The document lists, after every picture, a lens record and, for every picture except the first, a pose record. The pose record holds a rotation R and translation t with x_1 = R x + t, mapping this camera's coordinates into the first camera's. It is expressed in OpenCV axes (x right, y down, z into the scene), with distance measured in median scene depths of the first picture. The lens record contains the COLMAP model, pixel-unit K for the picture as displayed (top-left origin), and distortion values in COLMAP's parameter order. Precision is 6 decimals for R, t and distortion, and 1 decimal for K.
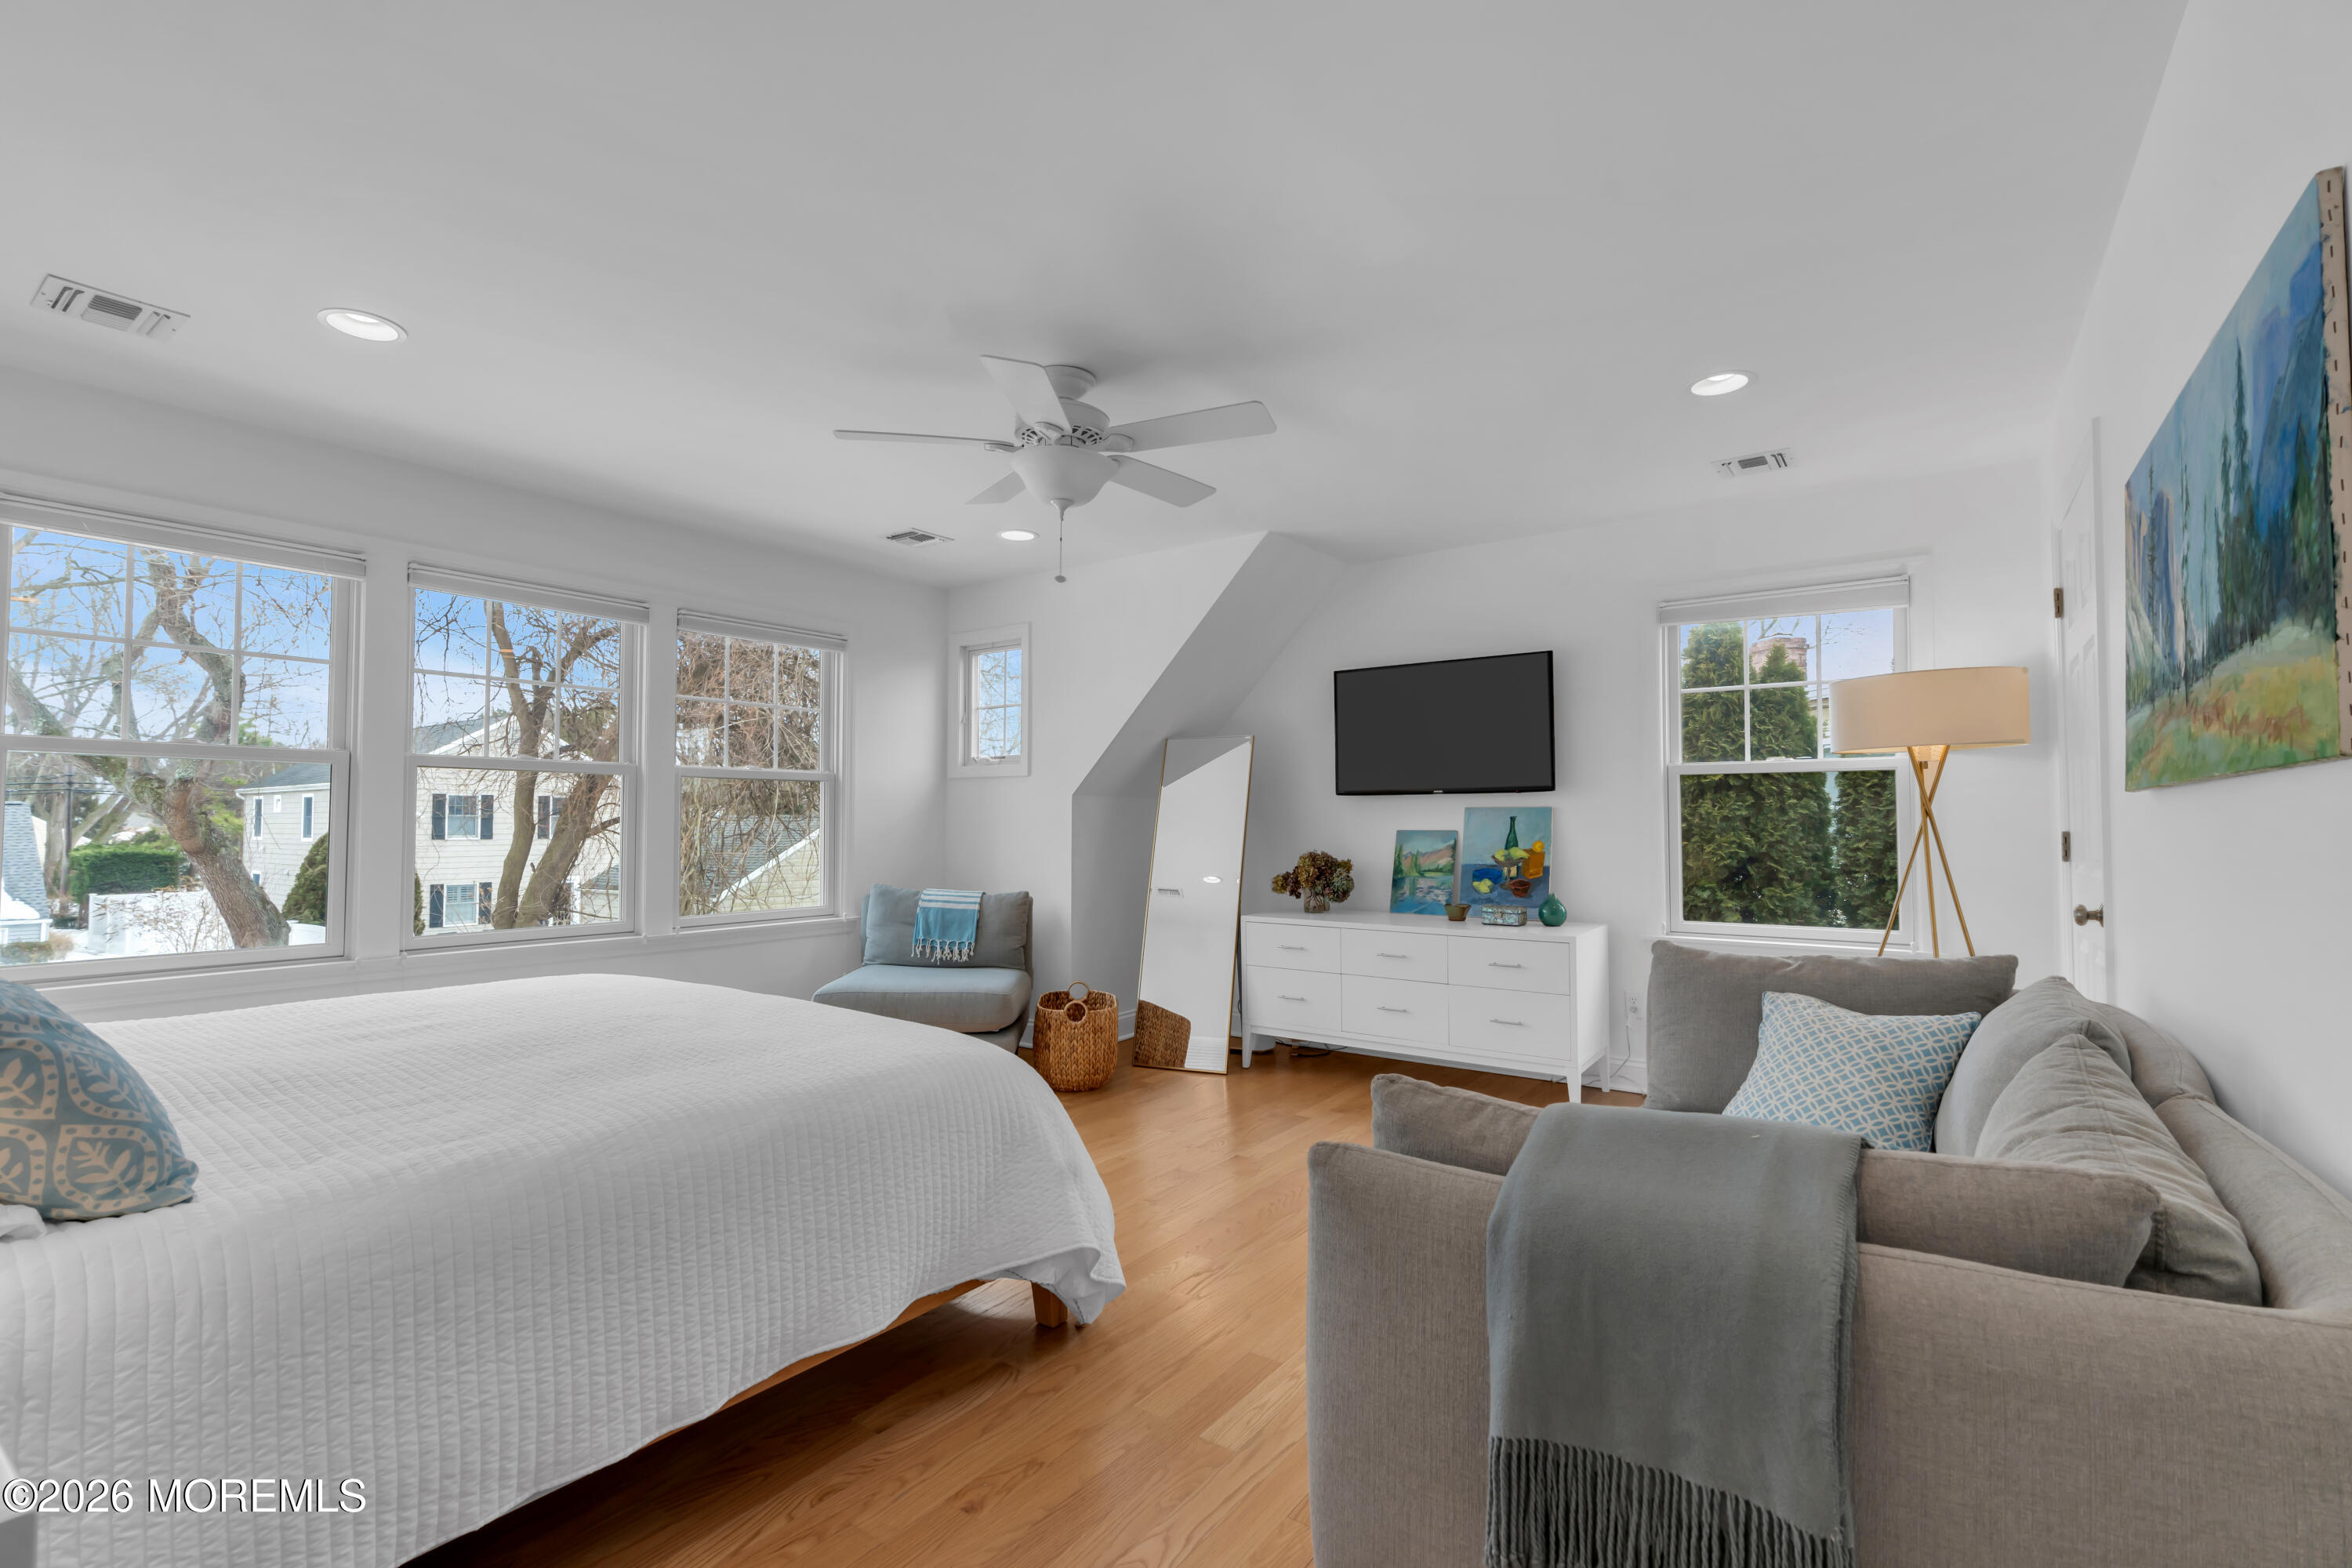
lens RADIAL K [[1047.6, 0, 1168.3], [0, 1047.6, 791.3], [0, 0, 1]] dist [0.000490, 0.001193]
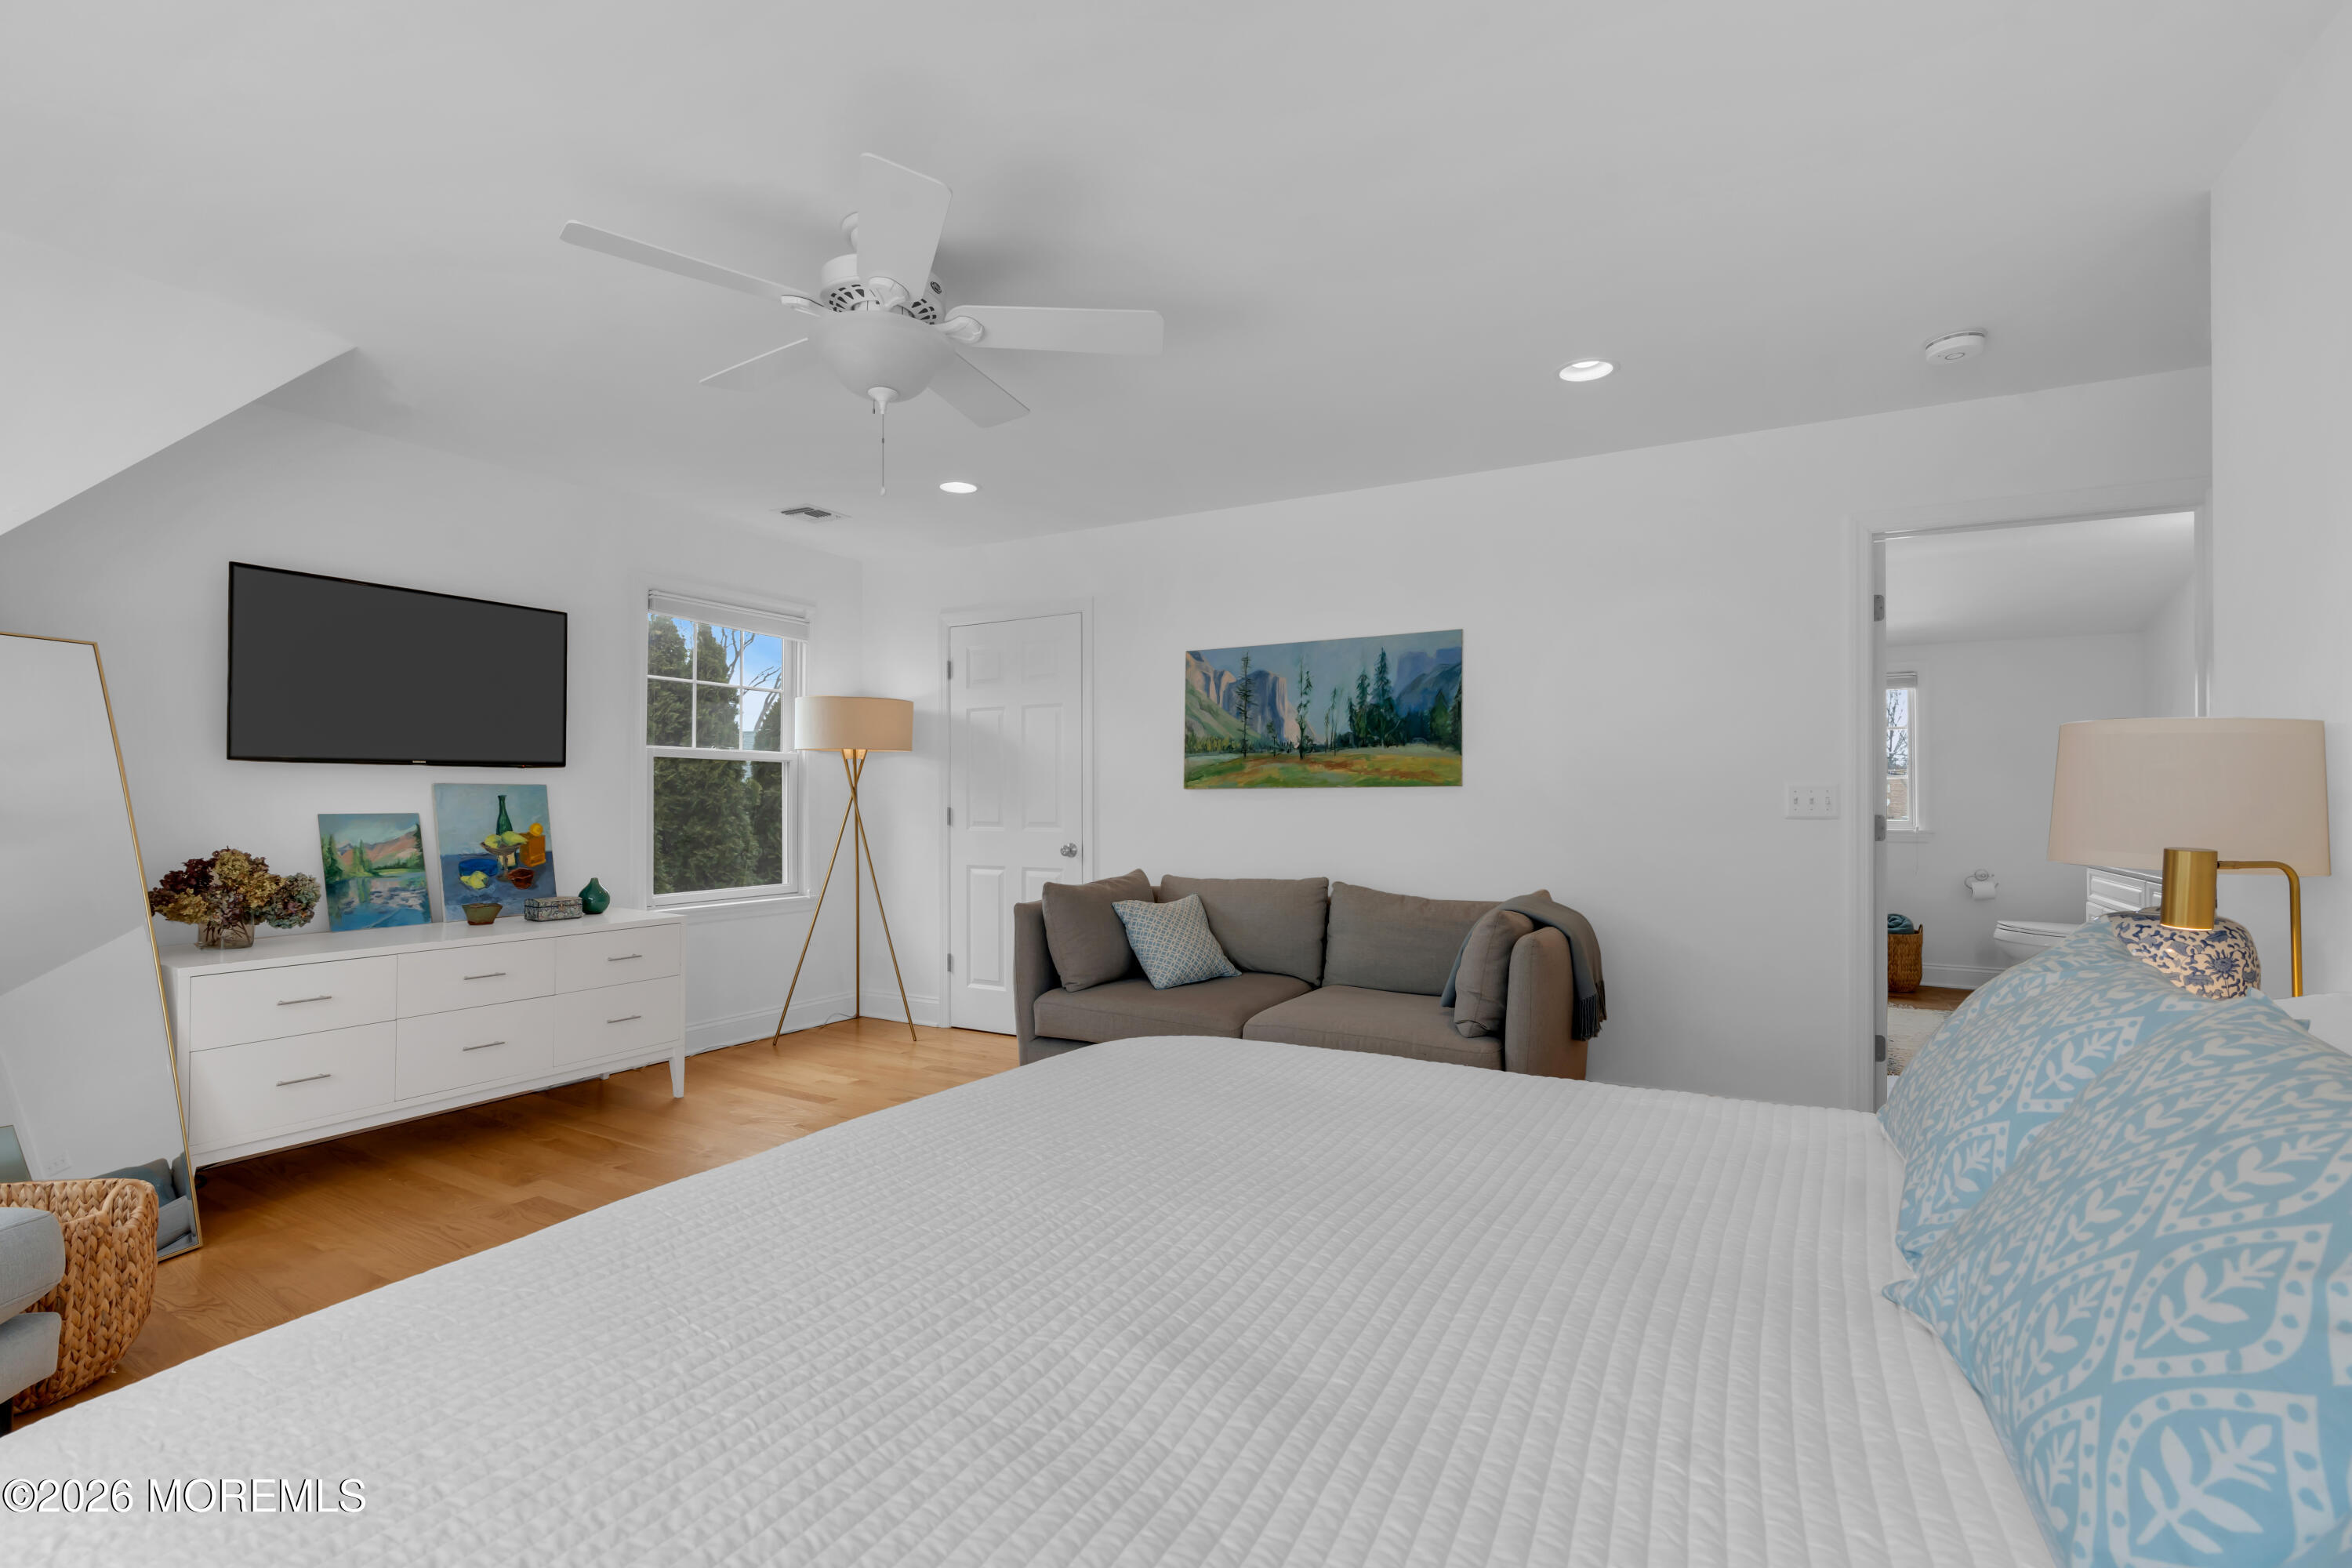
lens RADIAL K [[1047.6, 0, 1168.3], [0, 1047.6, 791.3], [0, 0, 1]] dist [0.000490, 0.001193]
pose [[-0.096385, 0.007424, 0.995316, -0.574077], [-0.030736, 0.999473, -0.010431, 0.013173], [-0.994869, -0.031598, -0.096106, 0.552623]]
